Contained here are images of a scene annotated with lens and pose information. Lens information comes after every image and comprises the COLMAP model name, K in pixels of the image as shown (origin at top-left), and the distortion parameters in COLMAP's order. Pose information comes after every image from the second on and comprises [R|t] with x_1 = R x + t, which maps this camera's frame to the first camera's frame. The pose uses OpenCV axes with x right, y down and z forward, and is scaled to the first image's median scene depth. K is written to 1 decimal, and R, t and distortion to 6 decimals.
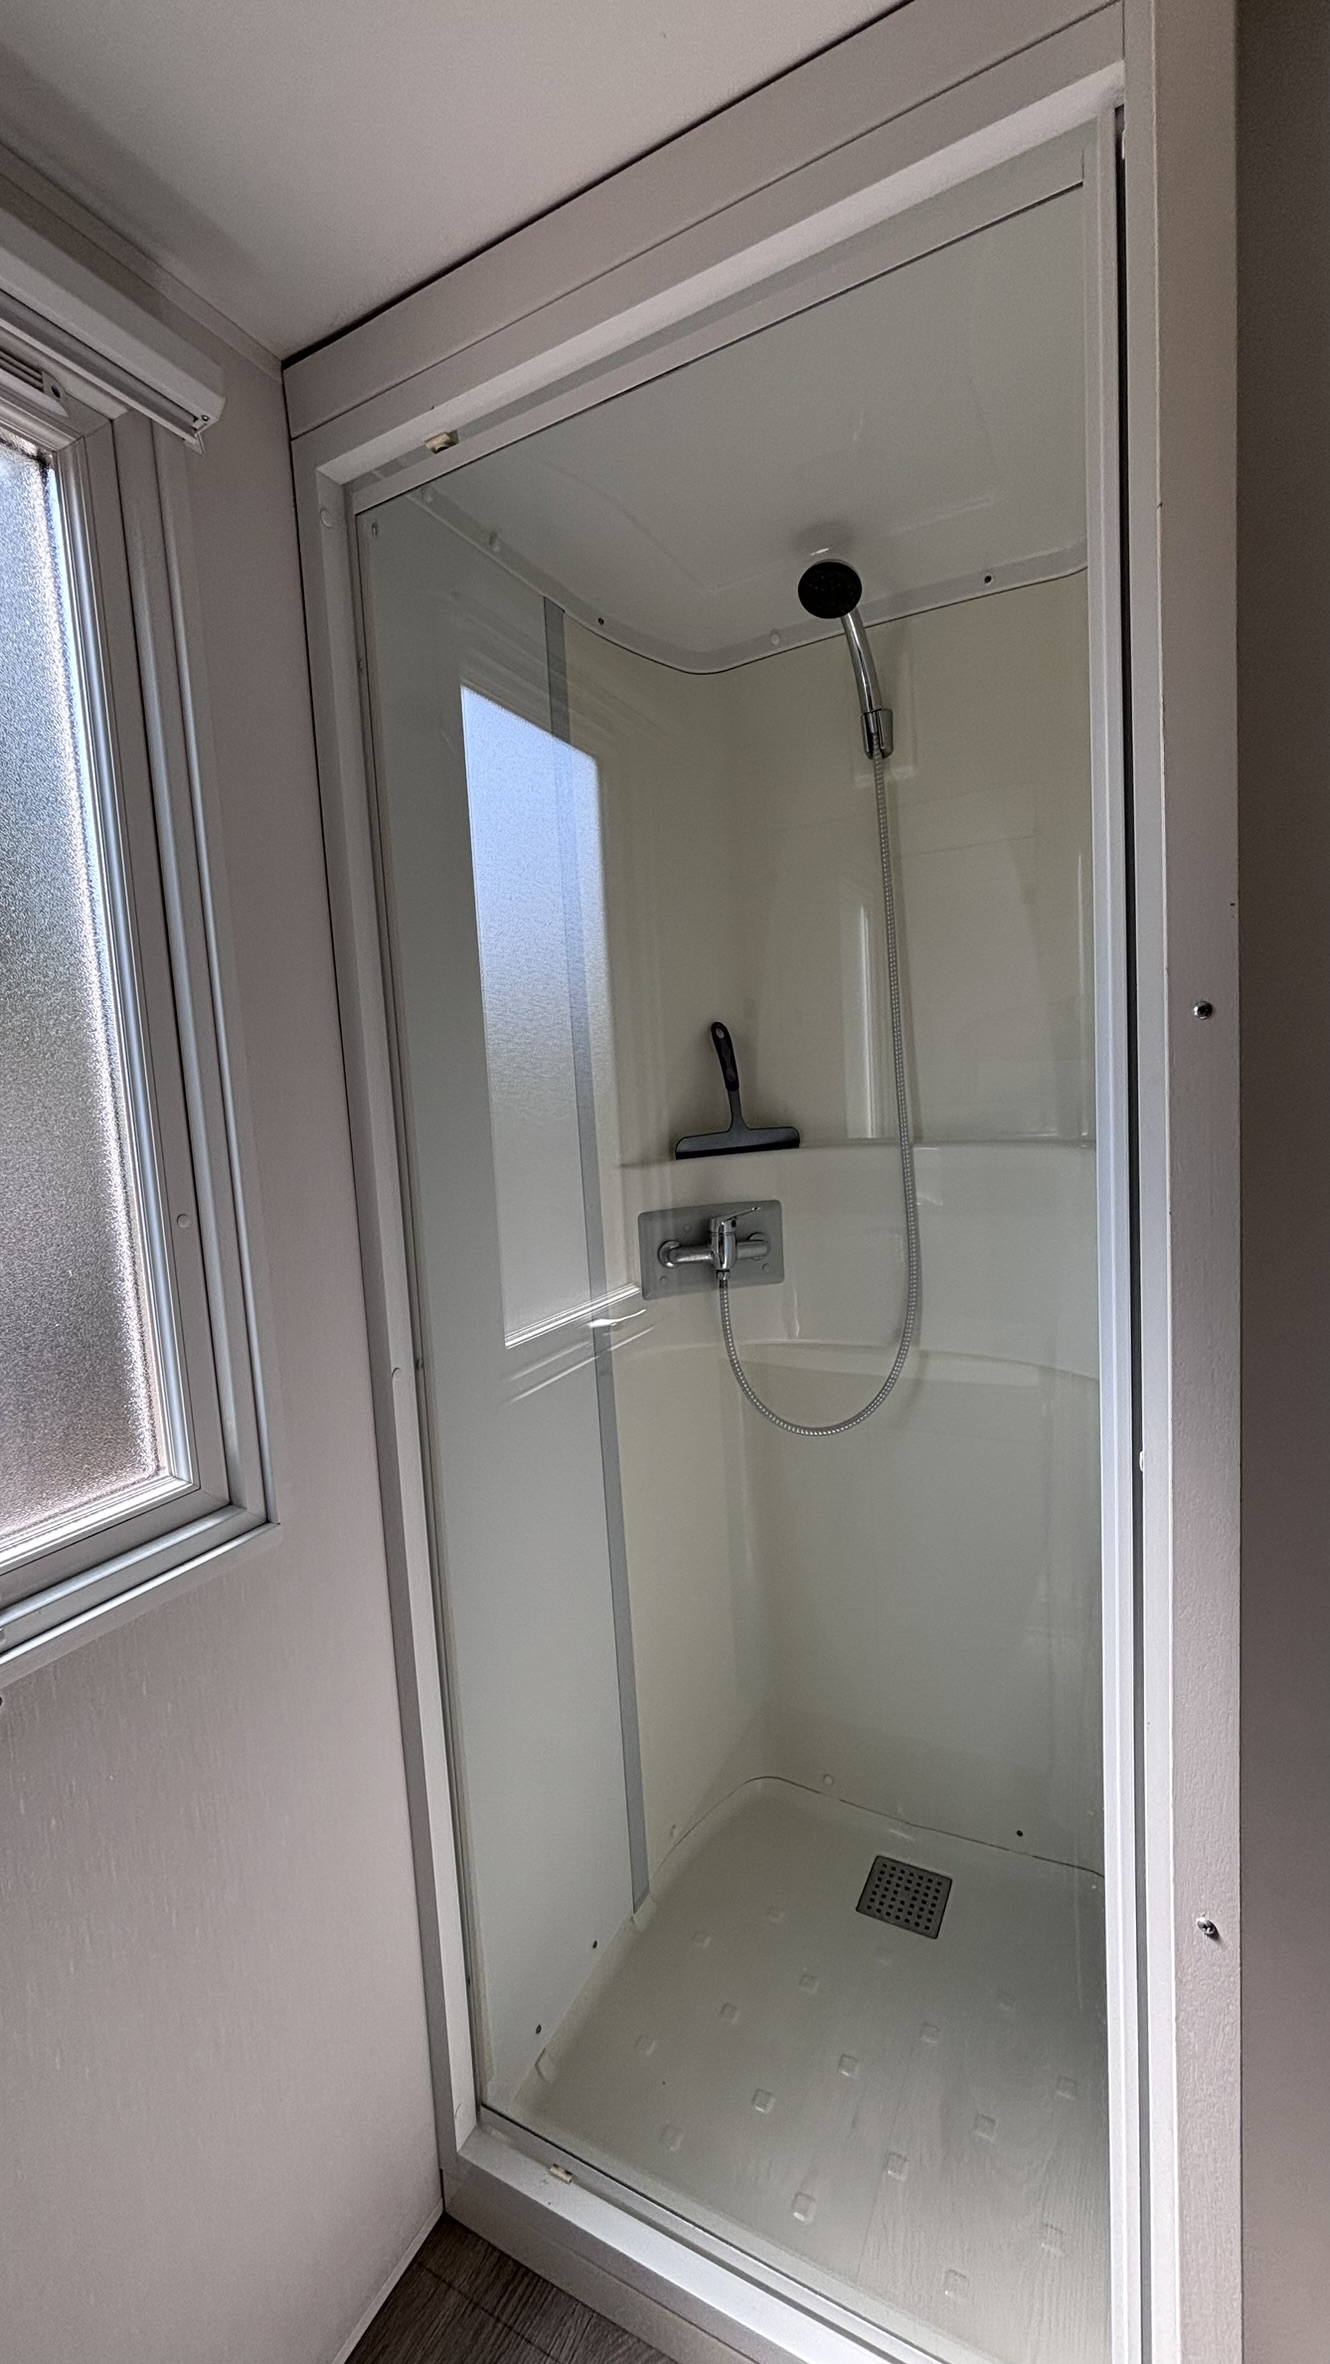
lens RADIAL K [[951.7, 0, 665.0], [0, 951.7, 1182.0], [0, 0, 1]] dist [0.000724, 0.000011]
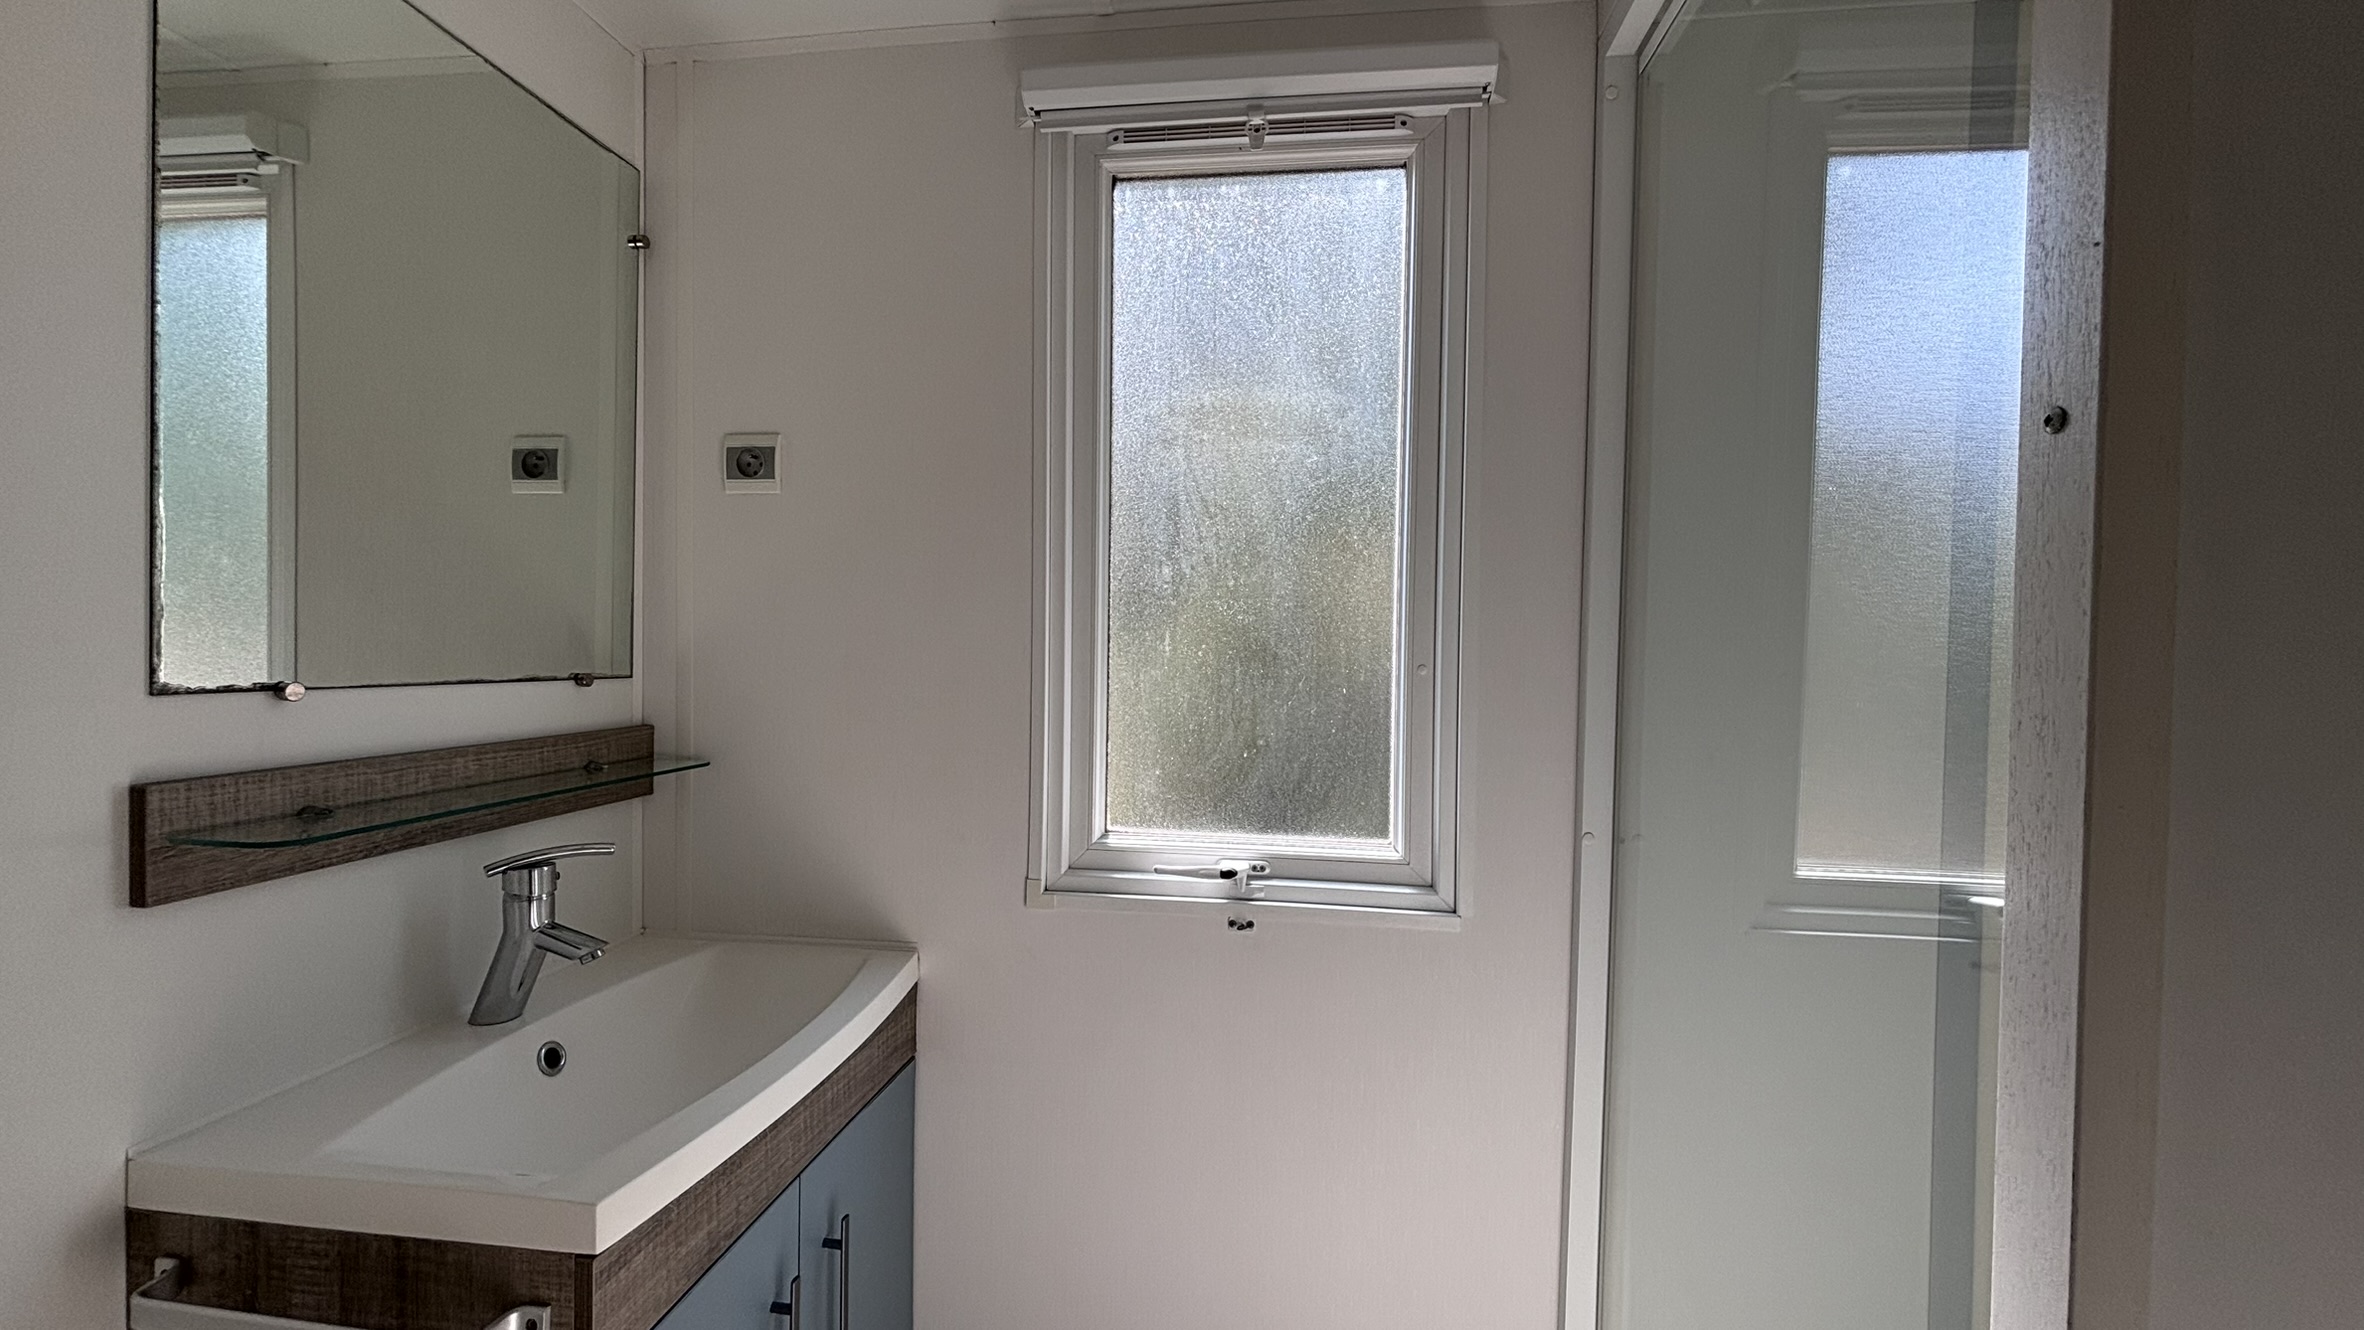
lens RADIAL K [[951.7, 0, 1182.0], [0, 951.7, 665.0], [0, 0, 1]] dist [0.000724, 0.000011]
pose [[0.357044, 0.089483, -0.929792, 0.631443], [-0.132067, 0.990238, 0.044586, 0.018940], [0.924704, 0.106875, 0.365376, 0.163311]]
